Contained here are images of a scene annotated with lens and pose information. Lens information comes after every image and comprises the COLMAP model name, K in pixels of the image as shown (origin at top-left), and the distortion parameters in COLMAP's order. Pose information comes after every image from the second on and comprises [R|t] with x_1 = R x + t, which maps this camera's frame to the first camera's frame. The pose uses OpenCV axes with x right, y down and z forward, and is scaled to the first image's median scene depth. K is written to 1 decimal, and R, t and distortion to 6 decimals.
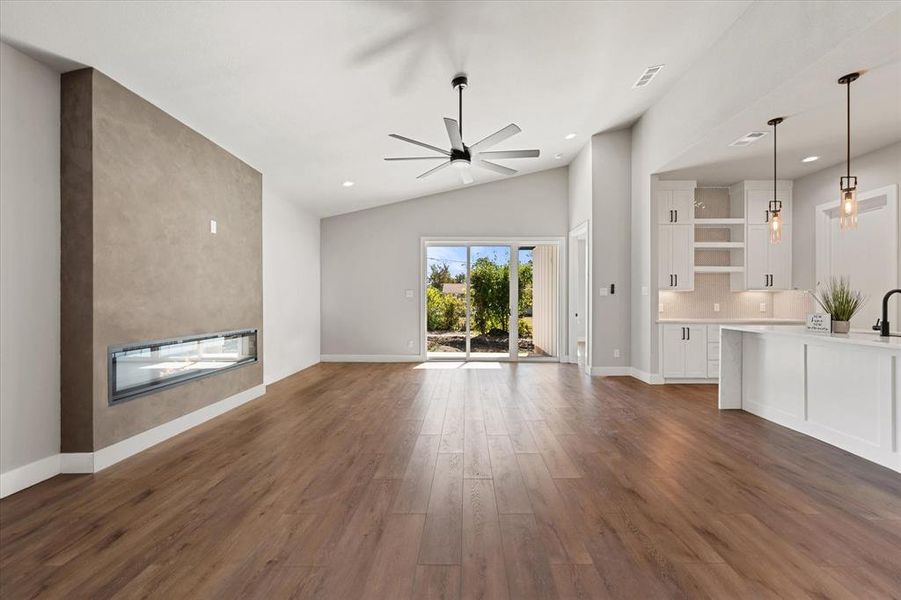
lens RADIAL K [[359.8, 0, 464.4], [0, 359.8, 300.5], [0, 0, 1]] dist [-0.004368, -0.000613]
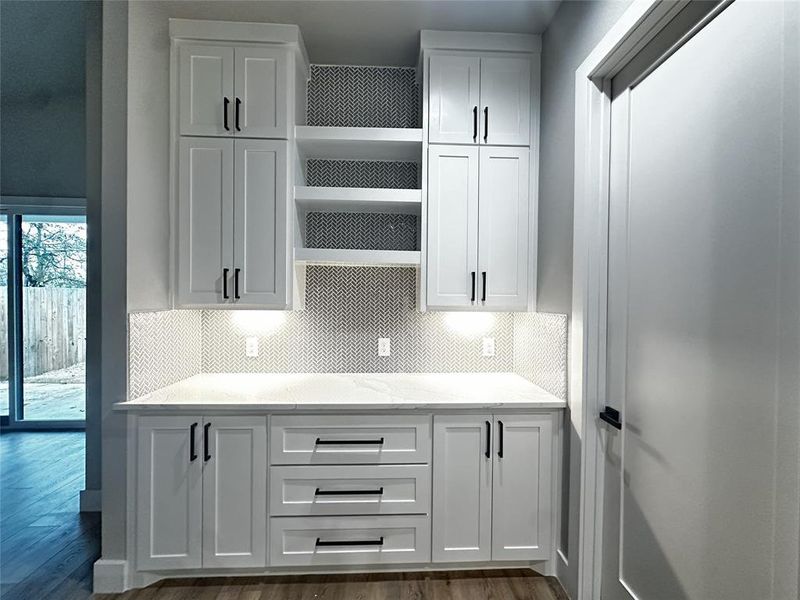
lens RADIAL K [[323.6, 0, 398.4], [0, 323.6, 300.9], [0, 0, 1]] dist [0.003266, 0.000239]
pose [[0.998940, 0.009301, 0.045089, 0.730185], [-0.009837, 0.999884, 0.011669, -0.043149], [-0.044975, -0.012100, 0.998915, 0.634895]]
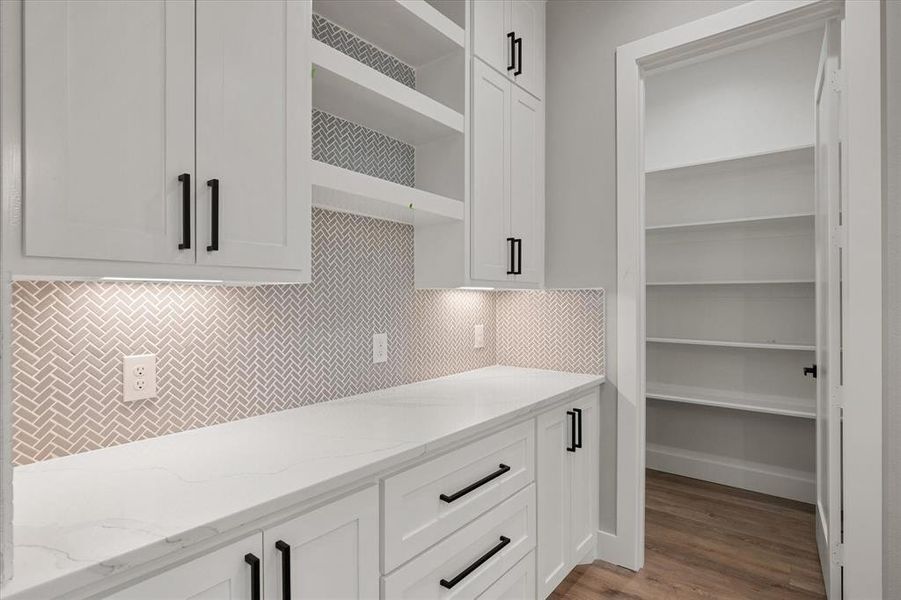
lens RADIAL K [[470.3, 0, 449.4], [0, 470.3, 299.3], [0, 0, 1]] dist [-0.006645, -0.000389]
pose [[0.620772, -0.002461, 0.783987, 0.478882], [0.001676, 0.999997, 0.001812, -0.018917], [-0.783989, 0.000189, 0.620774, 0.771089]]
